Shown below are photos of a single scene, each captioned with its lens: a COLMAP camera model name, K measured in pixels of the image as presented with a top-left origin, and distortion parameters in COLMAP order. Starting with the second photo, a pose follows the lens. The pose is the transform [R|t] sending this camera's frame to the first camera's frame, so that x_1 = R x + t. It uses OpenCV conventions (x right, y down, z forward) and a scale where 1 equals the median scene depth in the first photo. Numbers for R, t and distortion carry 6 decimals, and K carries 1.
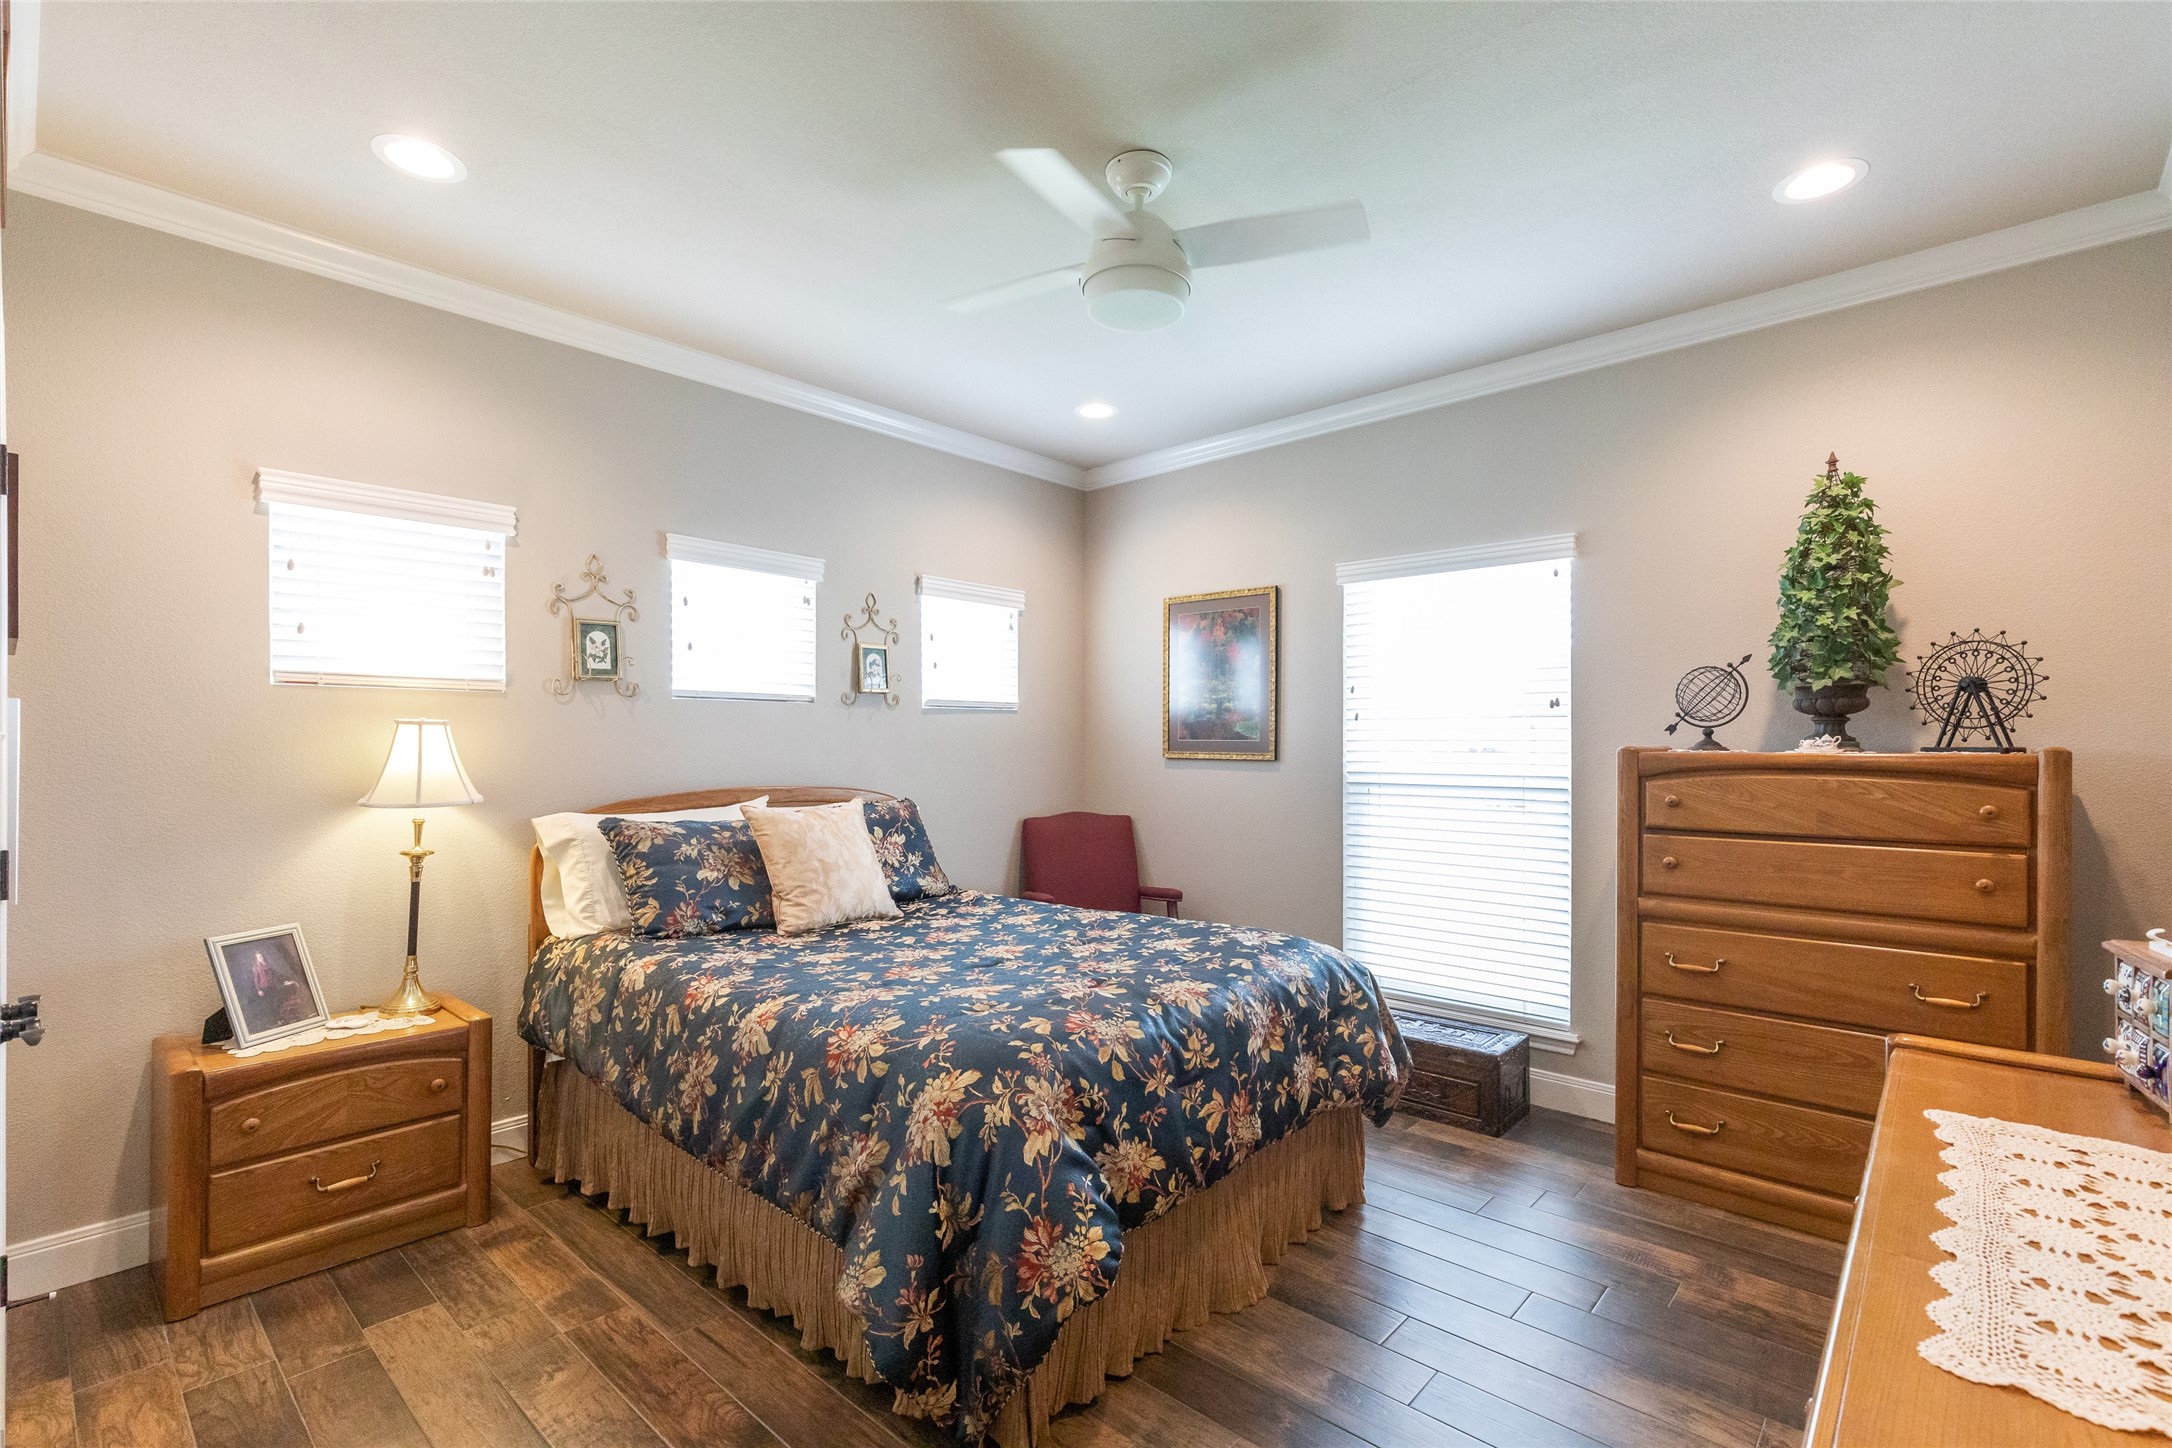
lens RADIAL K [[974.2, 0, 1088.8], [0, 974.2, 736.9], [0, 0, 1]] dist [0.005319, 0.000028]
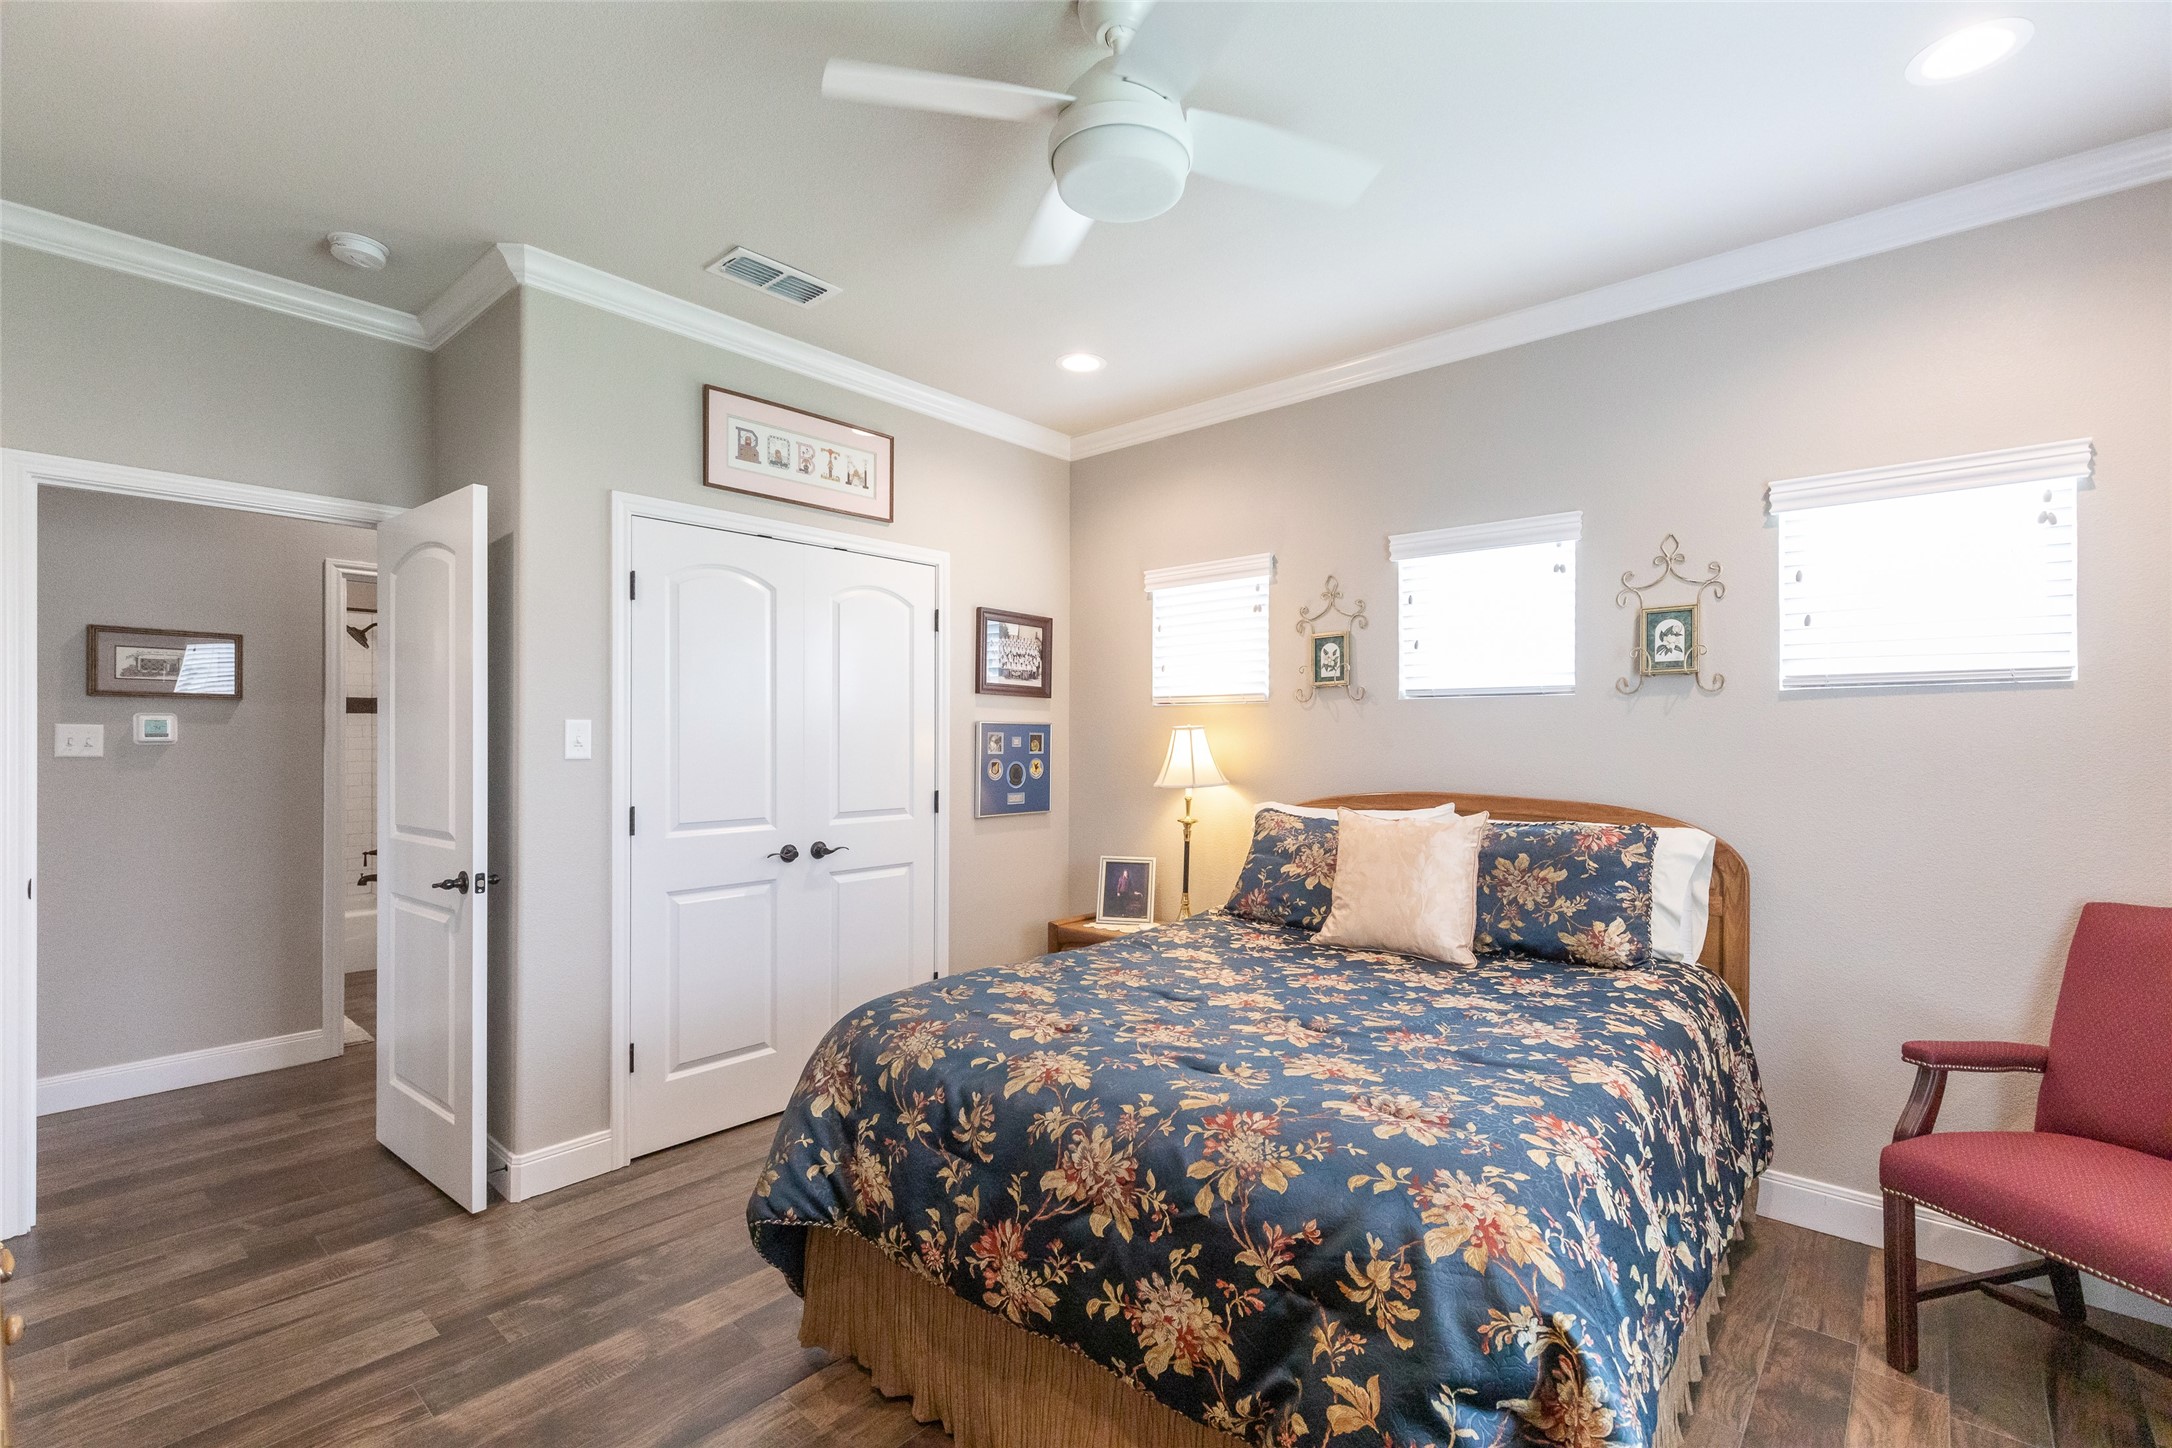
lens RADIAL K [[974.2, 0, 1089.6], [0, 974.2, 725.4], [0, 0, 1]] dist [0.005319, 0.000028]
pose [[0.020939, -0.013692, -0.999687, 0.625242], [0.003979, 0.999899, -0.013612, -0.000294], [0.999773, -0.003692, 0.020991, 0.727322]]
